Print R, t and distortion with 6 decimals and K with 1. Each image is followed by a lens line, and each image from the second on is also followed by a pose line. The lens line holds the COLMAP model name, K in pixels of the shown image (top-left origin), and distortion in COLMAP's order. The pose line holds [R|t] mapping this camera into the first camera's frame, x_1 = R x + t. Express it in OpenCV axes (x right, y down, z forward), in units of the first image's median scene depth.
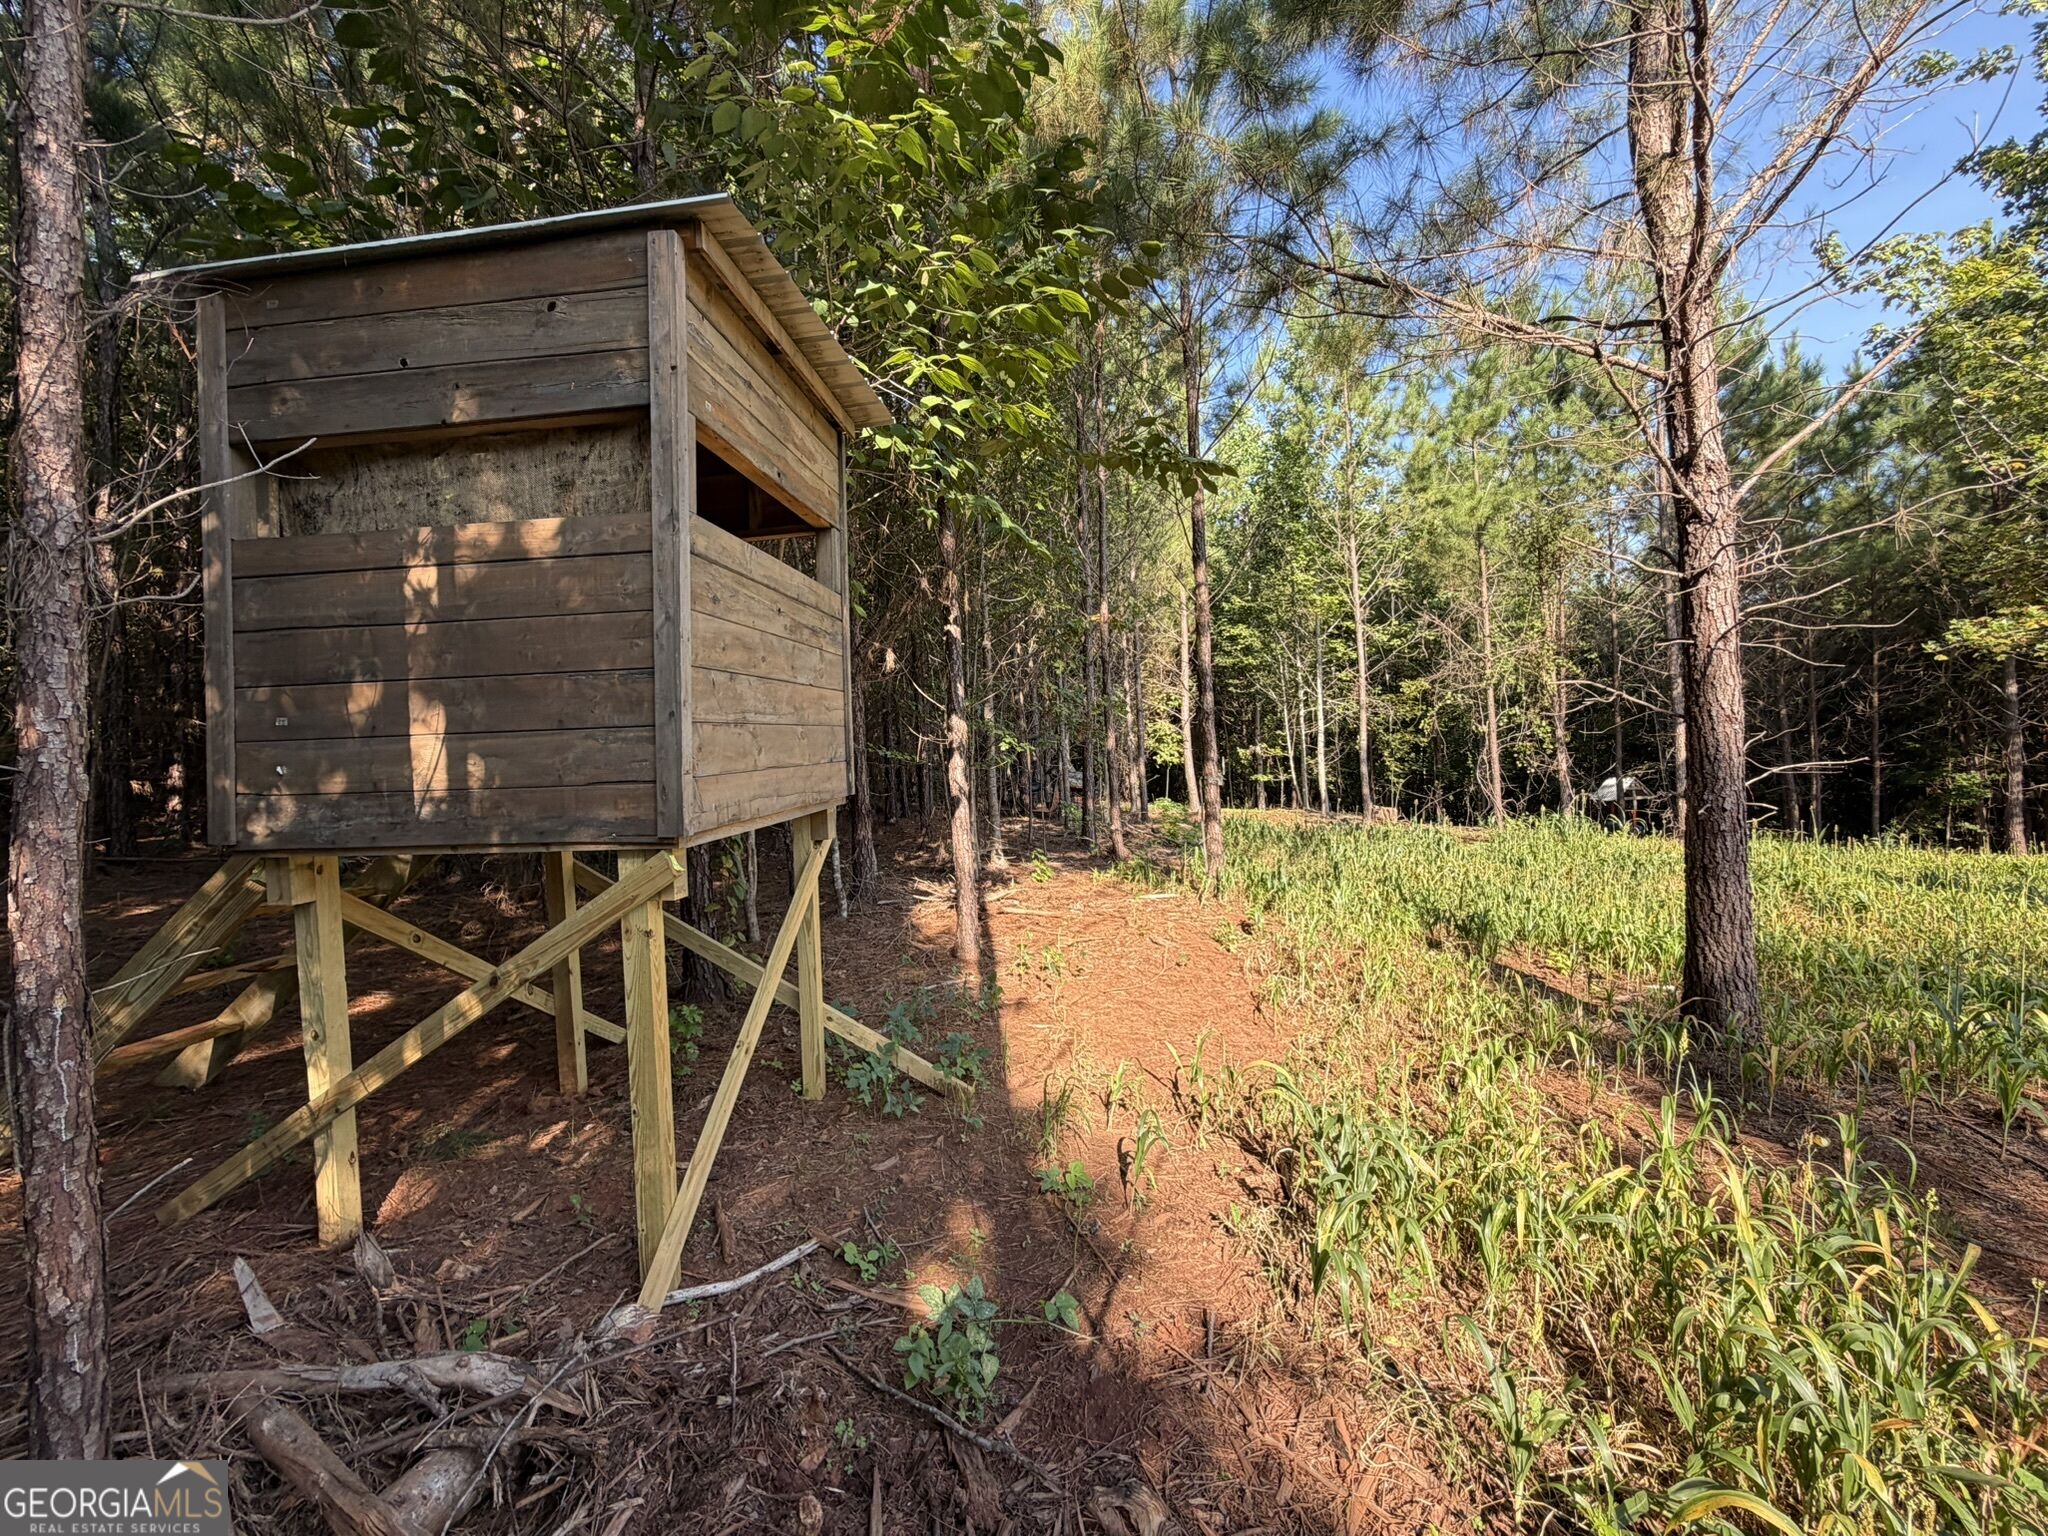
lens RADIAL K [[869.4, 0, 1024.0], [0, 869.4, 768.0], [0, 0, 1]] dist [0.001855, -0.000380]
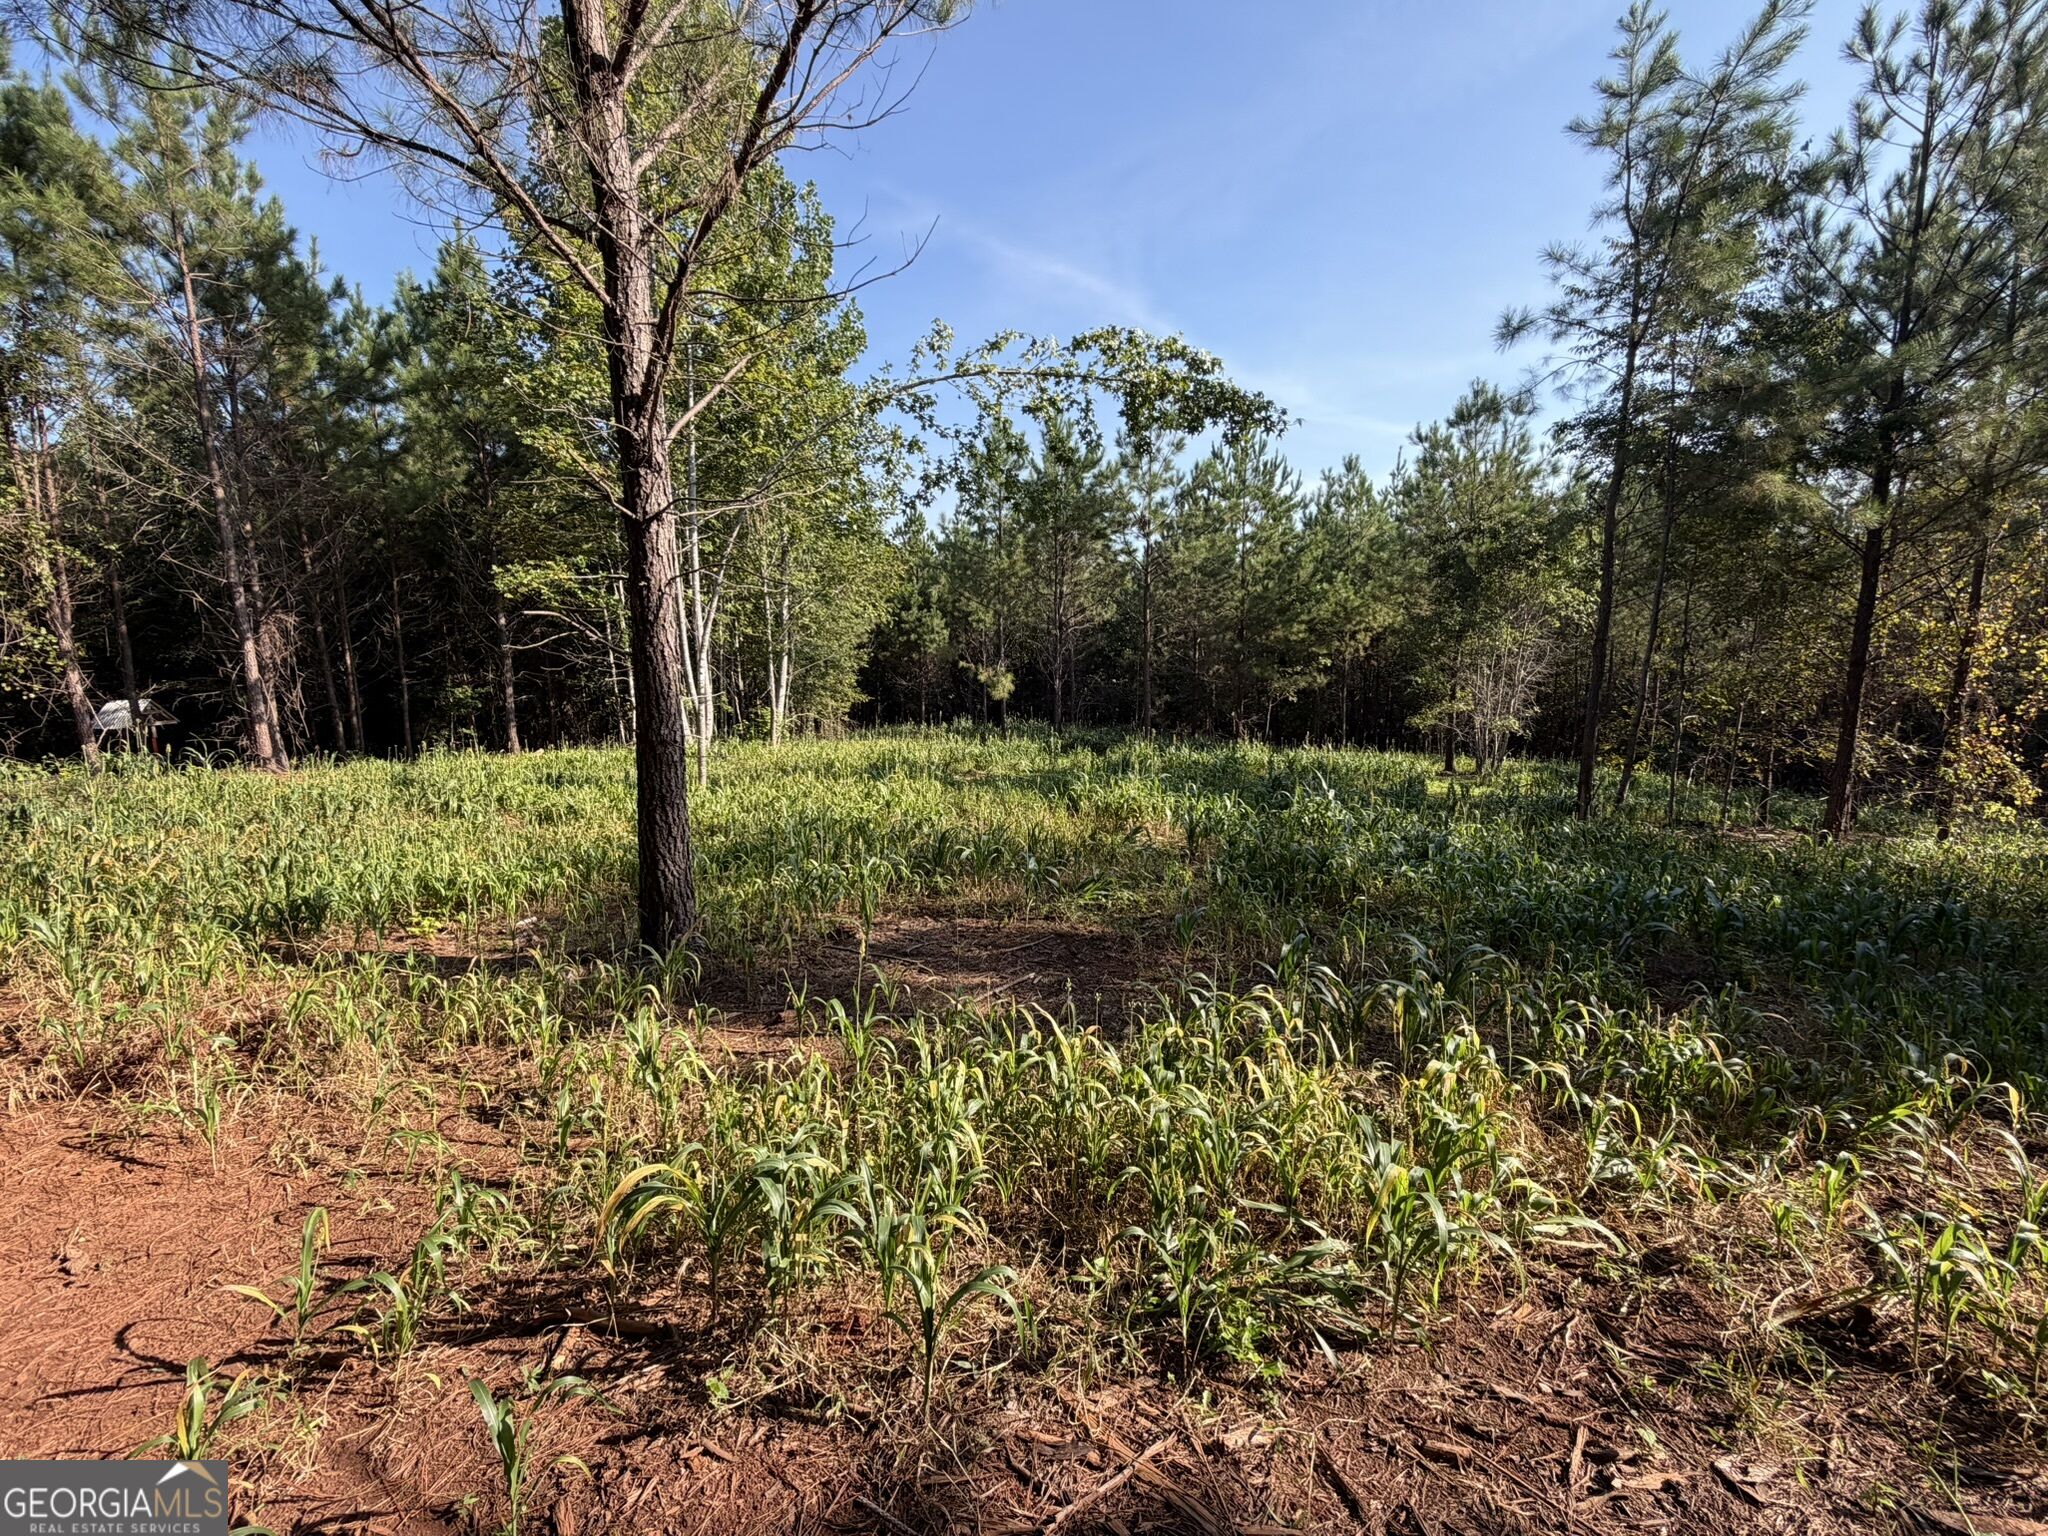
lens RADIAL K [[869.4, 0, 1024.0], [0, 869.4, 768.0], [0, 0, 1]] dist [0.001855, -0.000380]
pose [[0.112242, -0.110036, 0.987570, -0.049313], [0.011006, 0.993927, 0.109494, -0.007340], [-0.993620, -0.001421, 0.112772, 0.090958]]
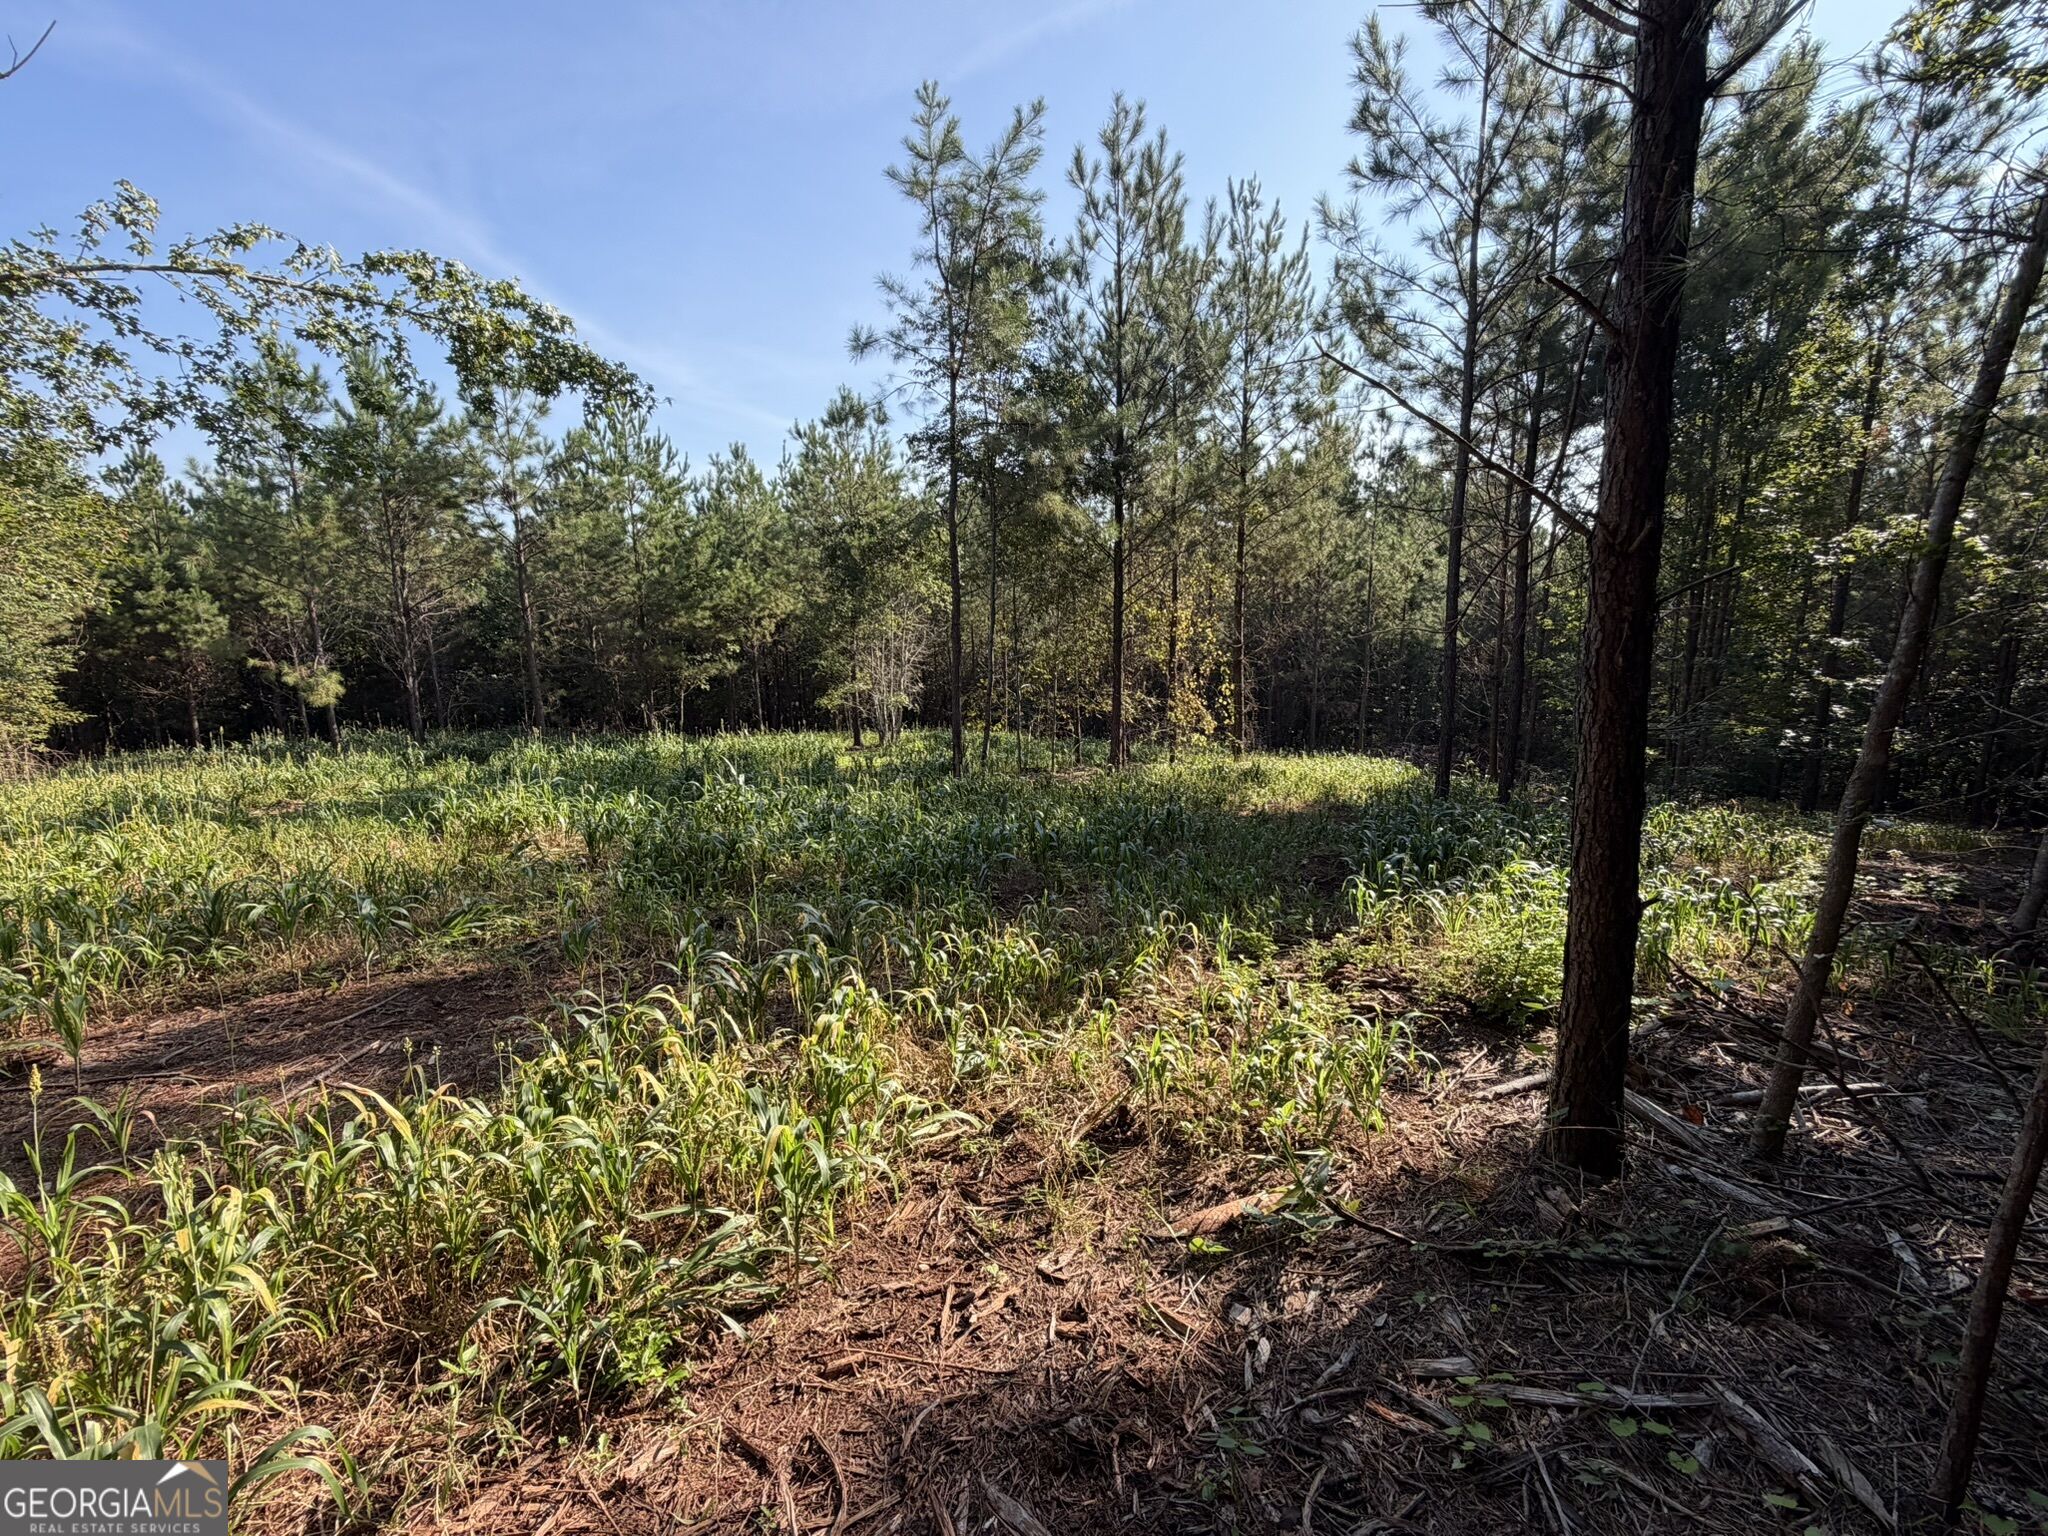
lens RADIAL K [[869.4, 0, 1024.0], [0, 869.4, 768.0], [0, 0, 1]] dist [0.001855, -0.000380]
pose [[-0.506856, -0.101525, 0.856031, -0.051131], [0.039979, 0.989203, 0.140990, -0.006721], [-0.861103, 0.105685, -0.497325, 0.081796]]
